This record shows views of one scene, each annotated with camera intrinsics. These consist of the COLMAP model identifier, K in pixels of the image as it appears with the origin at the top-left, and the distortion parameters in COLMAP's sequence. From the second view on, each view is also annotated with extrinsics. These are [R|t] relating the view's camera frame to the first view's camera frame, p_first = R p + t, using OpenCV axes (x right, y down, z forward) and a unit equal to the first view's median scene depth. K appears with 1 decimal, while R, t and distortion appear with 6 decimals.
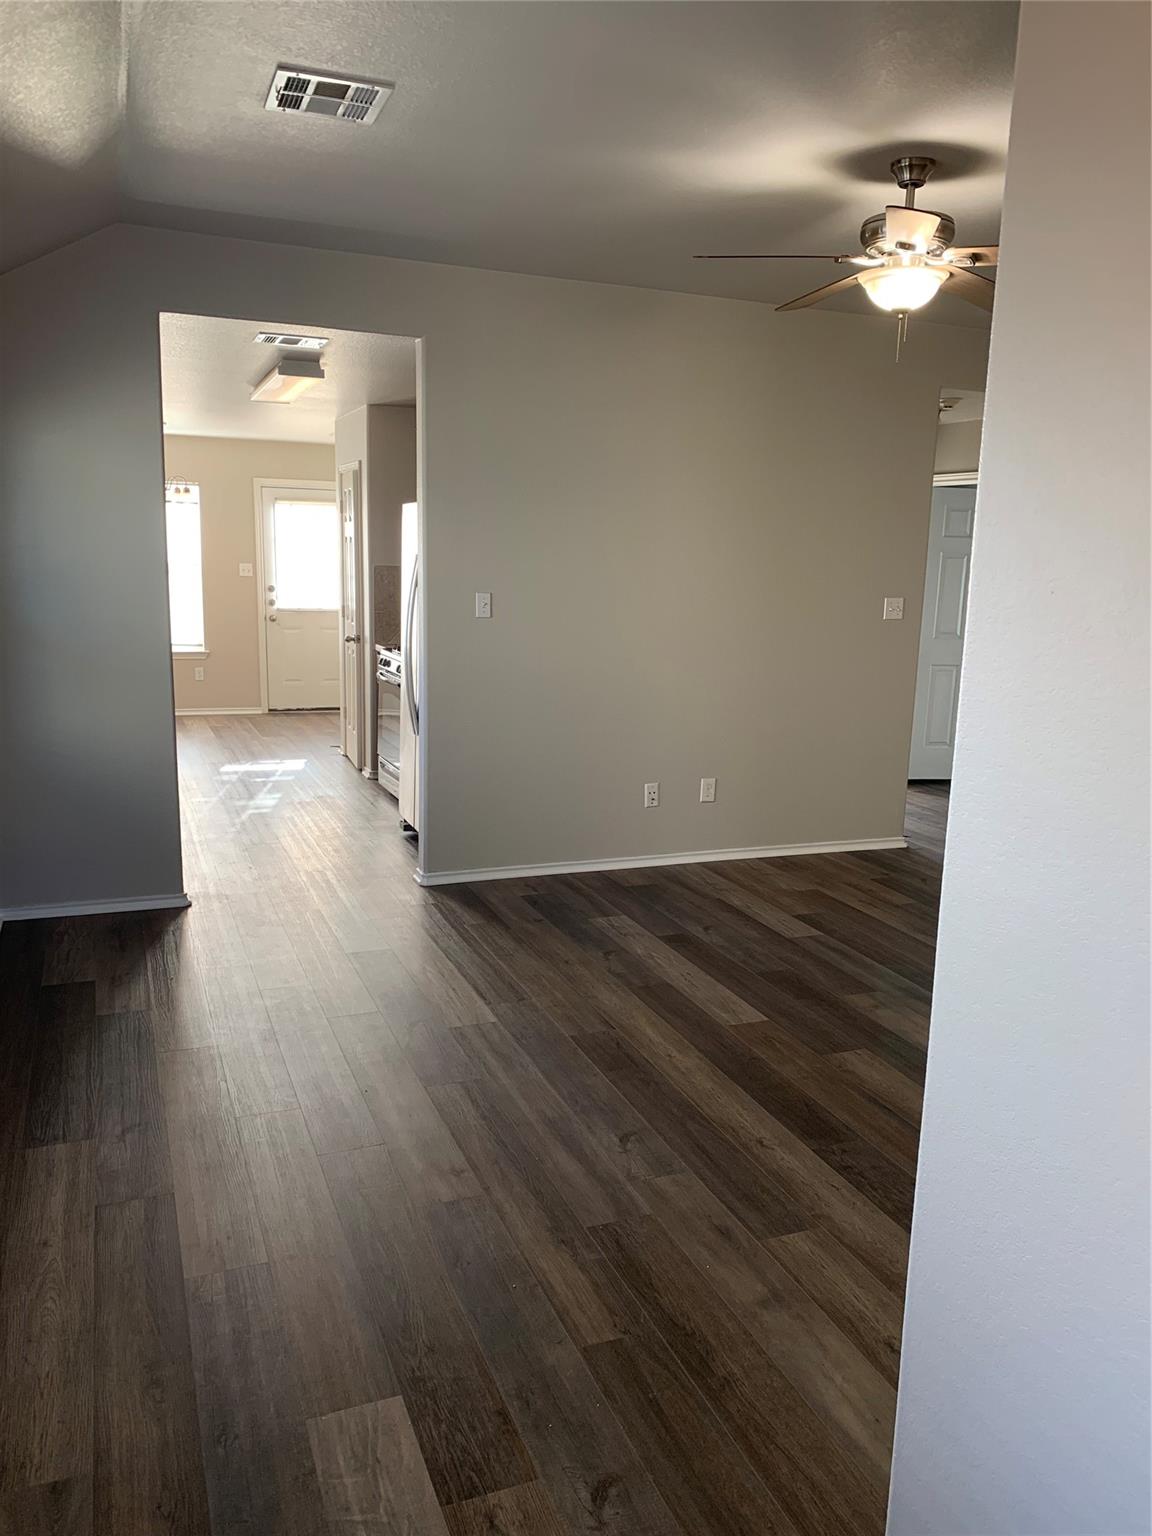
lens RADIAL K [[1175.9, 0, 571.0], [0, 1175.9, 770.5], [0, 0, 1]] dist [0.080656, -0.038168]
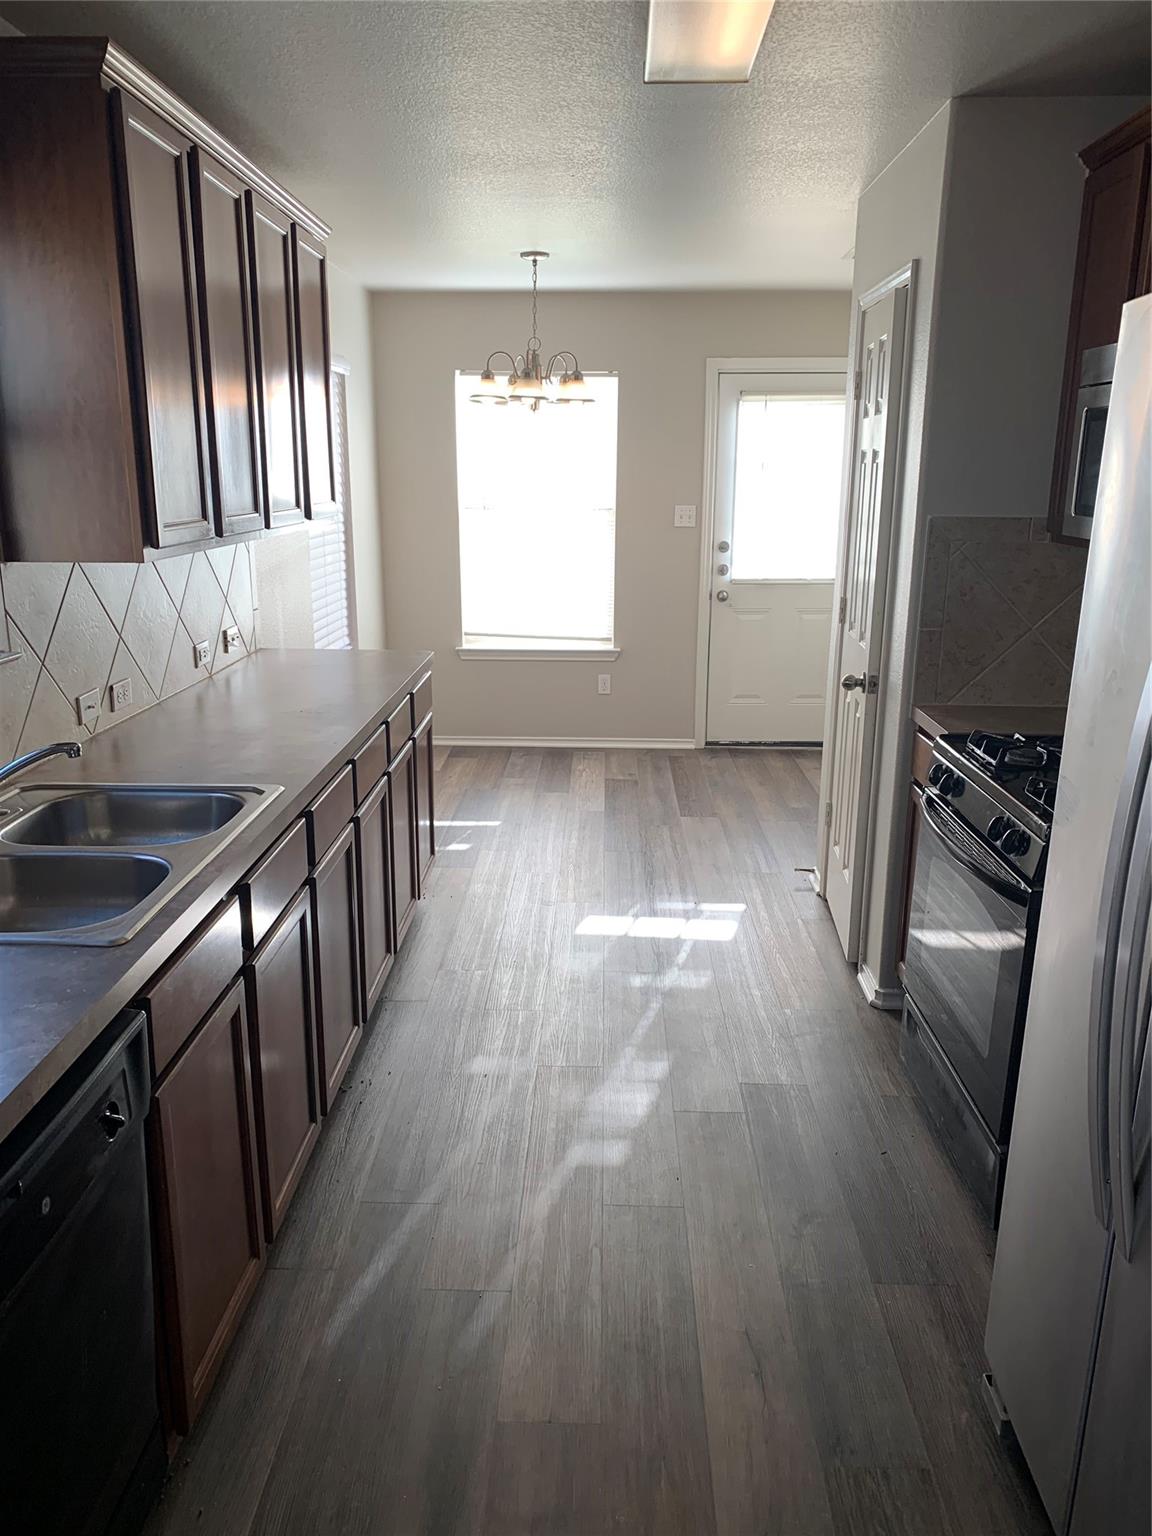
lens RADIAL K [[1175.9, 0, 571.0], [0, 1175.9, 770.5], [0, 0, 1]] dist [0.080656, -0.038168]
pose [[0.919271, 0.081071, -0.385186, -0.088389], [-0.057795, 0.995754, 0.071646, -0.083417], [0.389359, -0.043600, 0.920054, 0.435800]]
